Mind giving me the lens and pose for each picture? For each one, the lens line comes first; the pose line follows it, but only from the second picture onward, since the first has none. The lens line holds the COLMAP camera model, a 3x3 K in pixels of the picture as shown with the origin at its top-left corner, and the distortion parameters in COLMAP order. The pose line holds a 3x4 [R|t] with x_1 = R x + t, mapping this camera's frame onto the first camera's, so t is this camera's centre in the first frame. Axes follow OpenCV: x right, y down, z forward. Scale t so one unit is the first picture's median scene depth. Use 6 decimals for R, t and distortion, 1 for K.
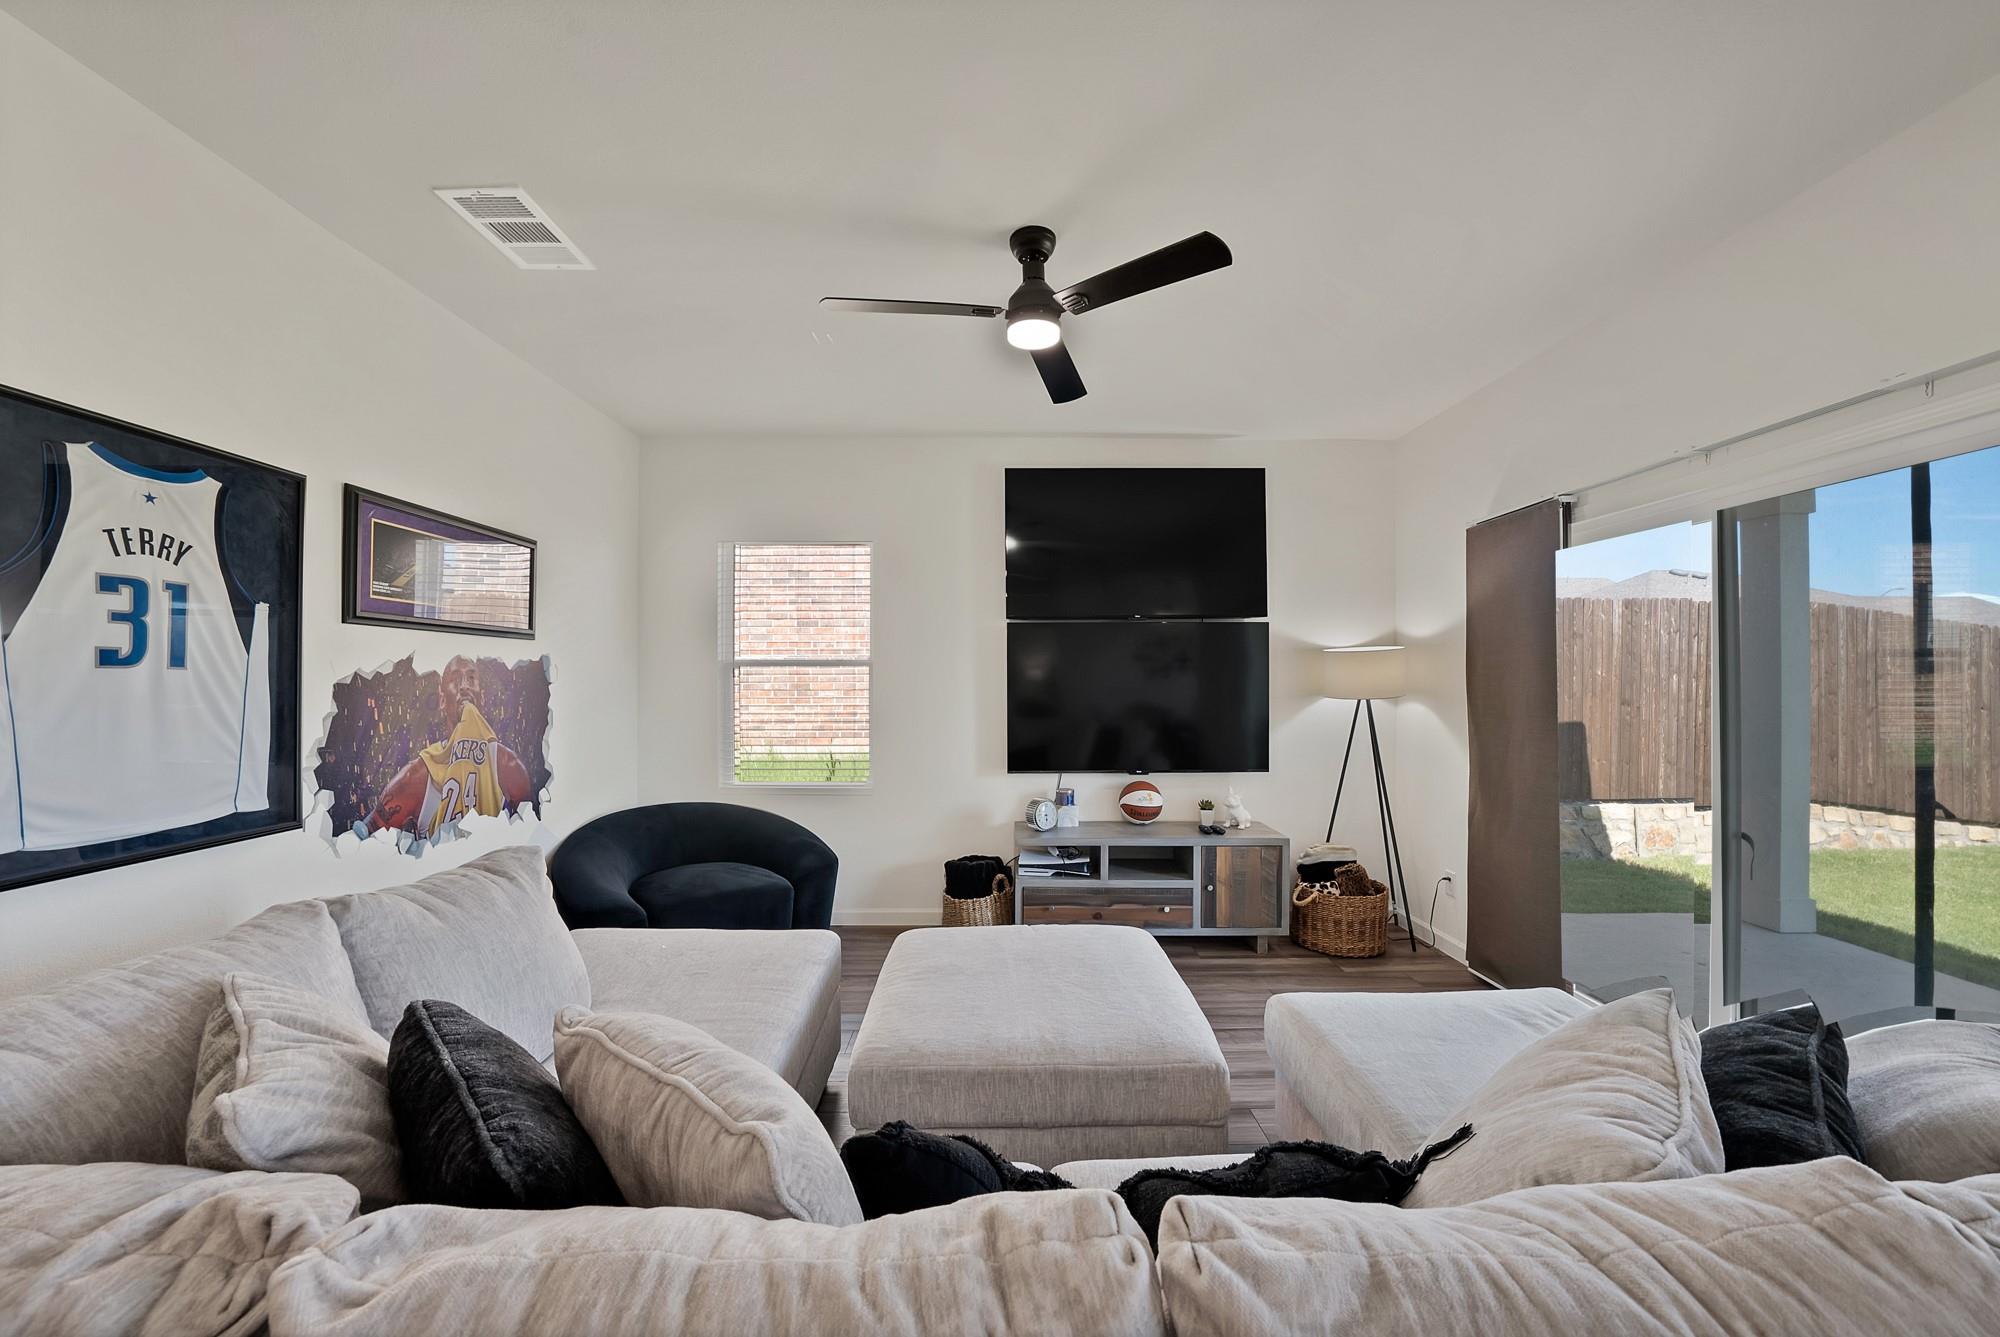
lens RADIAL K [[704.5, 0, 1002.7], [0, 704.5, 680.3], [0, 0, 1]] dist [-0.019244, 0.000144]
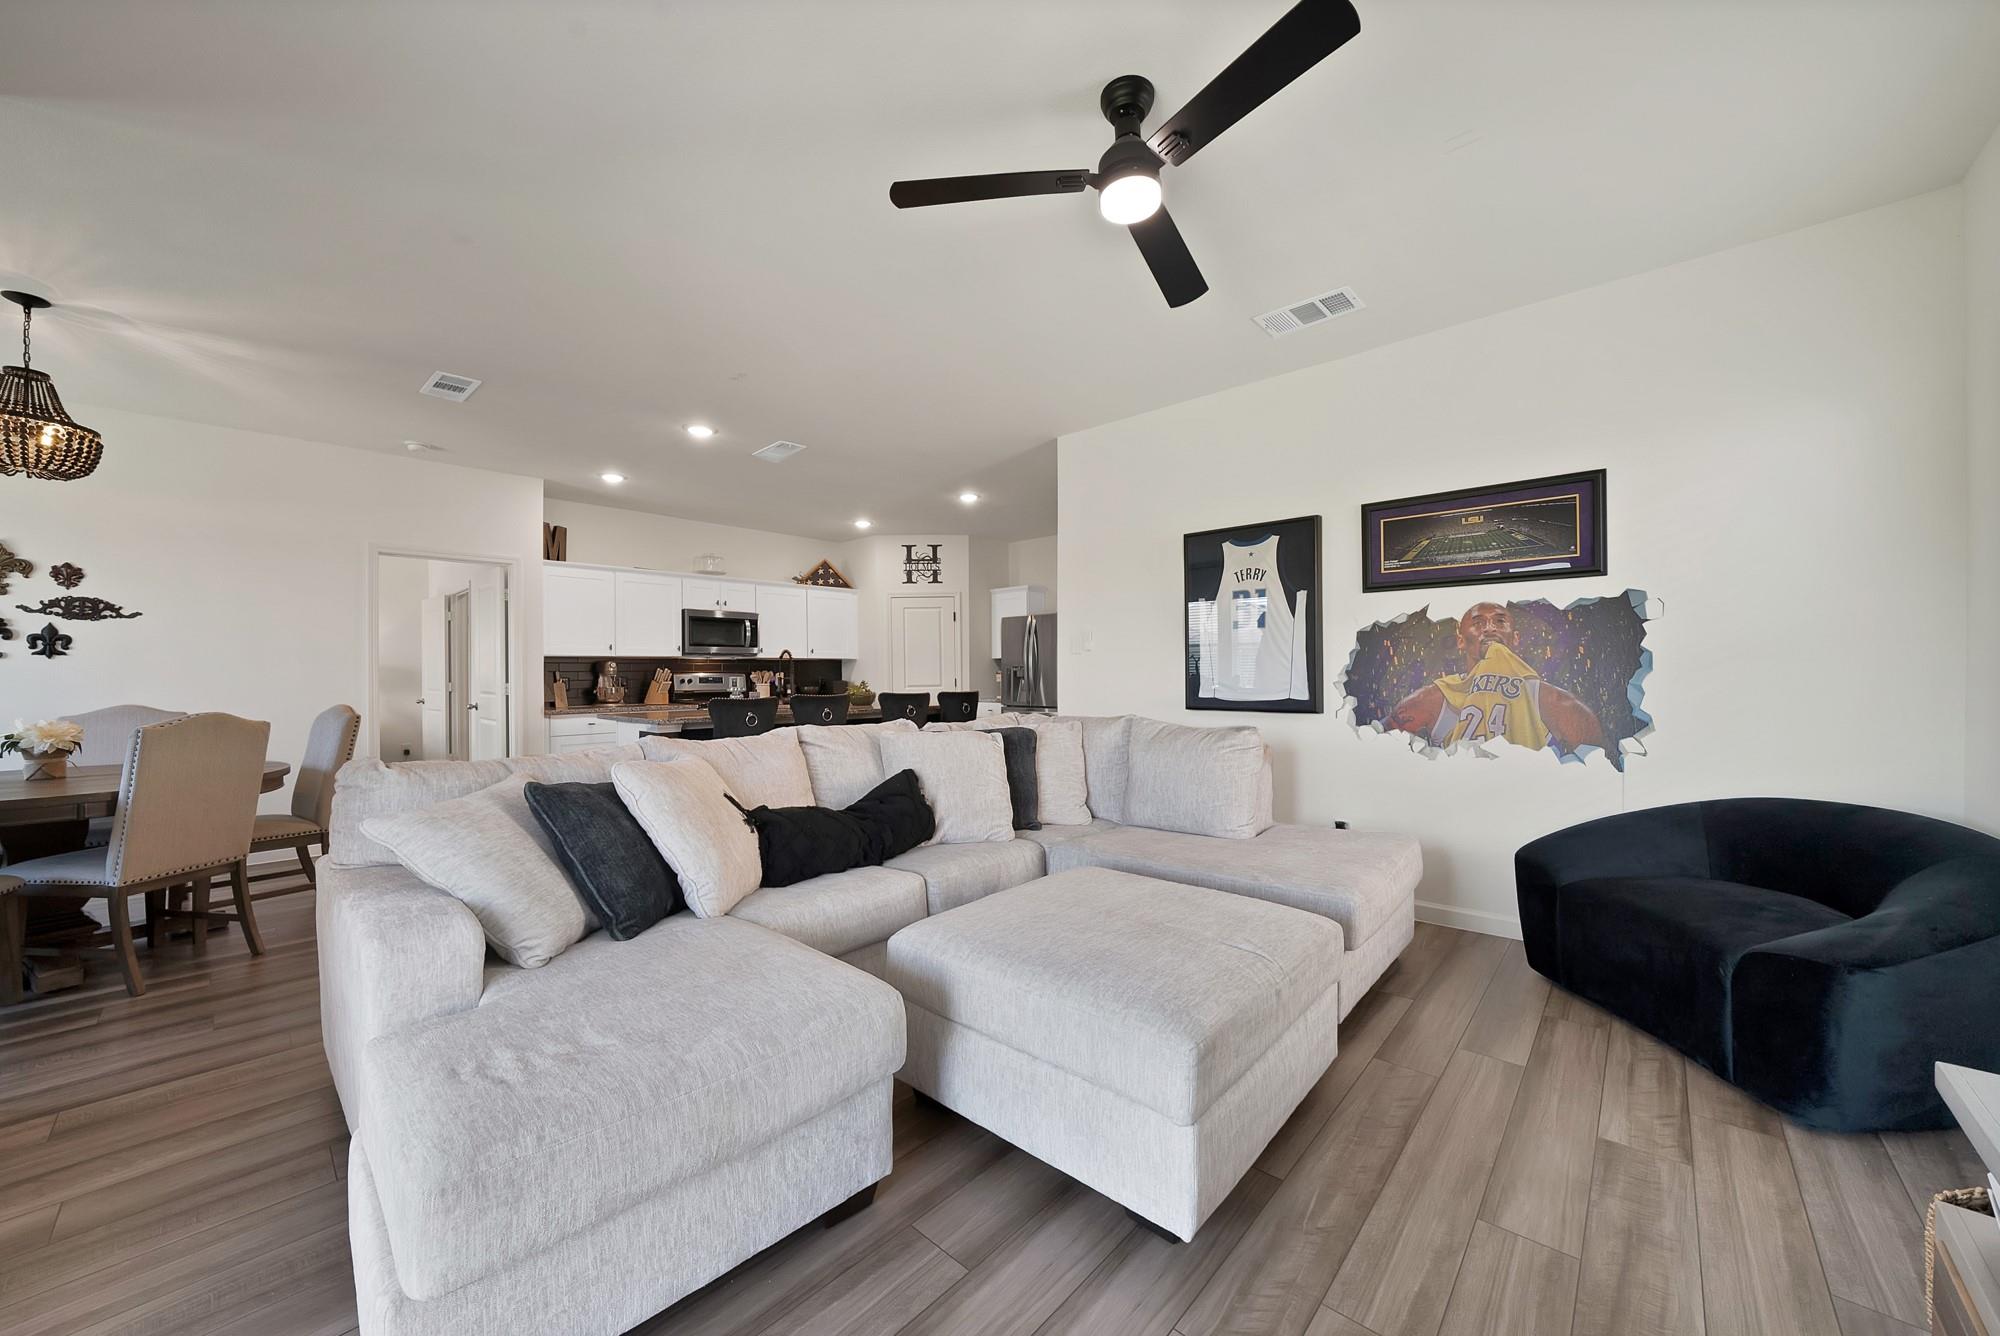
lens RADIAL K [[704.5, 0, 993.7], [0, 704.5, 670.6], [0, 0, 1]] dist [-0.019244, 0.000144]
pose [[-0.689357, -0.000664, -0.724422, 0.707628], [0.006701, 0.999951, -0.007294, 0.090502], [0.724391, -0.009882, -0.689319, 1.329254]]
